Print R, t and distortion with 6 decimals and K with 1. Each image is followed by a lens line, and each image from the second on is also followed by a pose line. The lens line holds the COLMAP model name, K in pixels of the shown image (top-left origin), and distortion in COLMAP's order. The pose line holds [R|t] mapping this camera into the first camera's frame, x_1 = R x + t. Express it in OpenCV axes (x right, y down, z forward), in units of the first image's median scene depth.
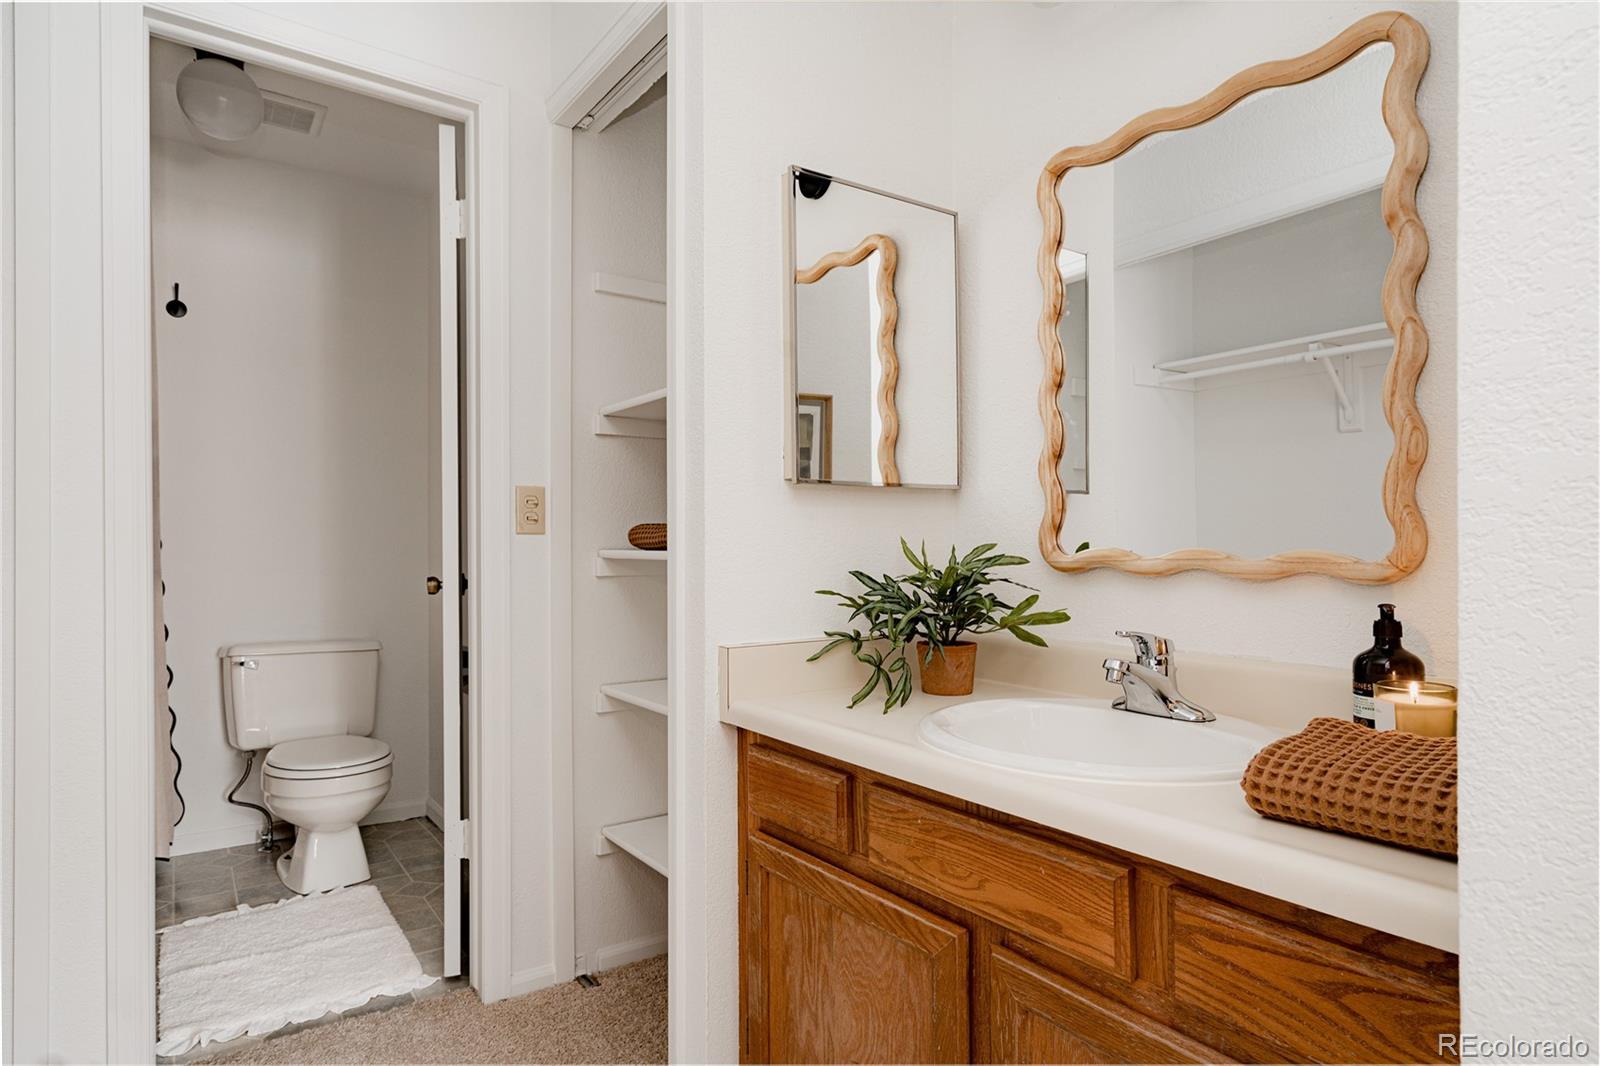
lens RADIAL K [[902.9, 0, 800.8], [0, 902.9, 547.7], [0, 0, 1]] dist [0.008285, 0.005843]
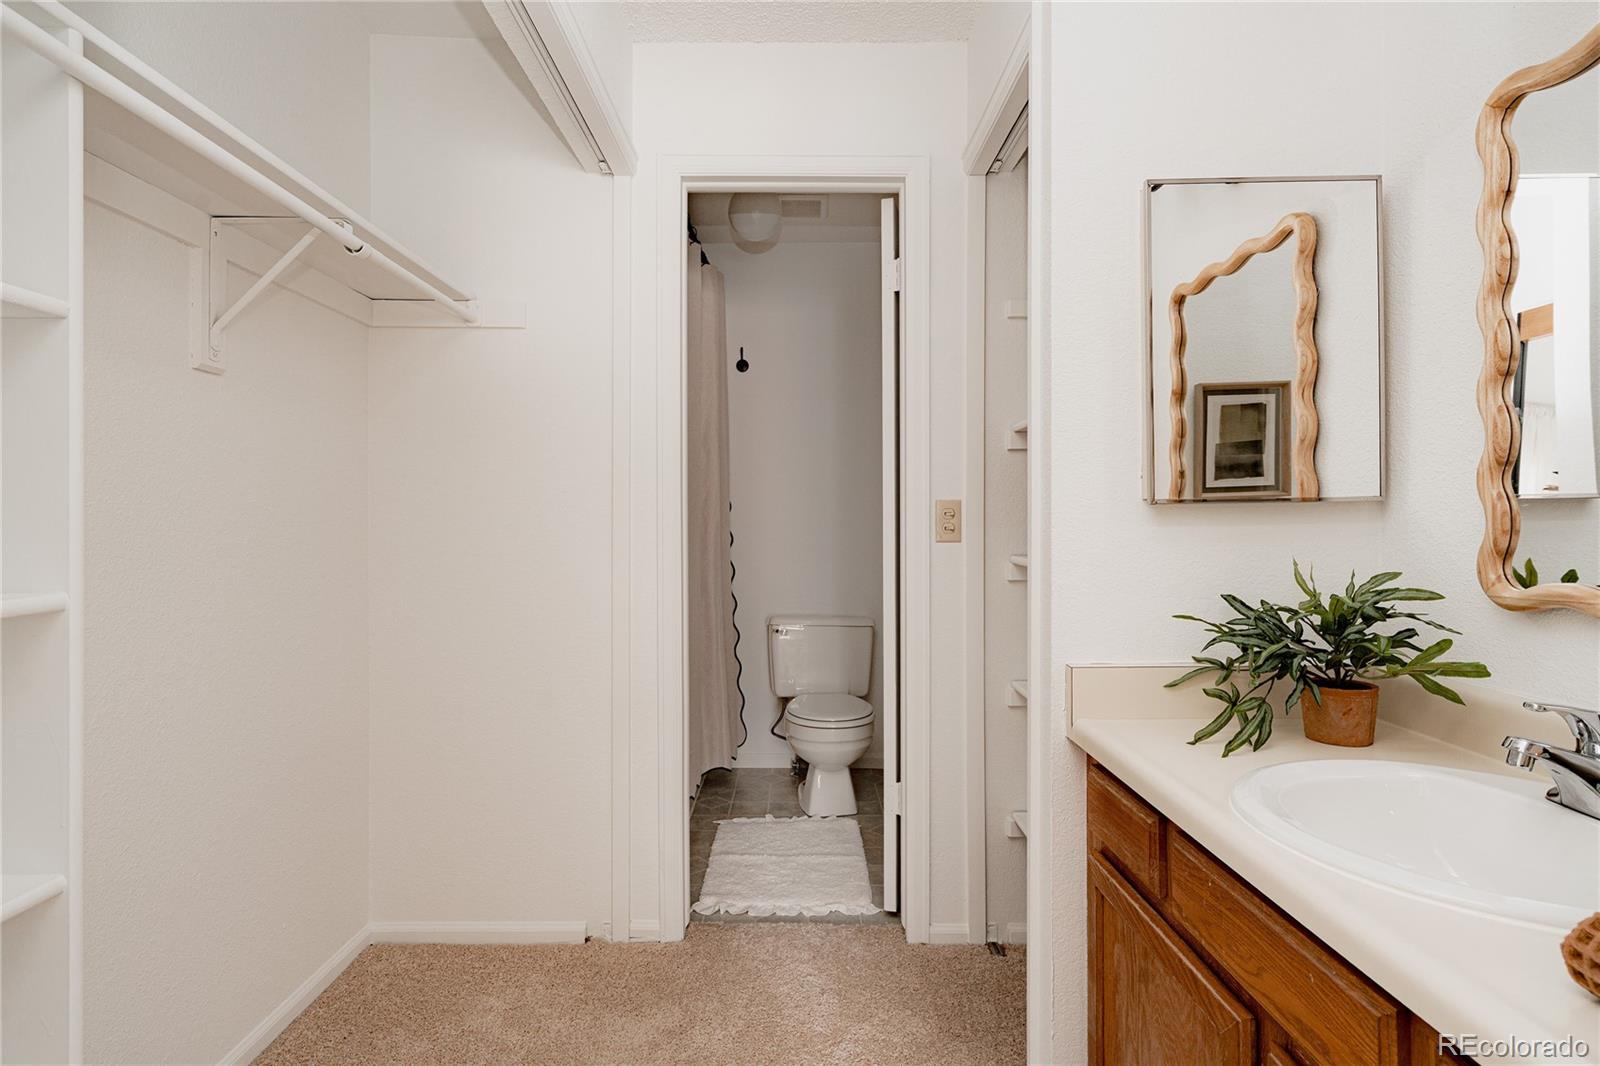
lens RADIAL K [[850.0, 0, 797.6], [0, 850.0, 520.2], [0, 0, 1]] dist [0.012321, 0.001105]
pose [[0.808654, -0.005612, -0.588258, 0.203313], [0.007938, 0.999968, 0.001371, -0.051954], [0.588231, -0.005779, 0.808672, 0.023053]]
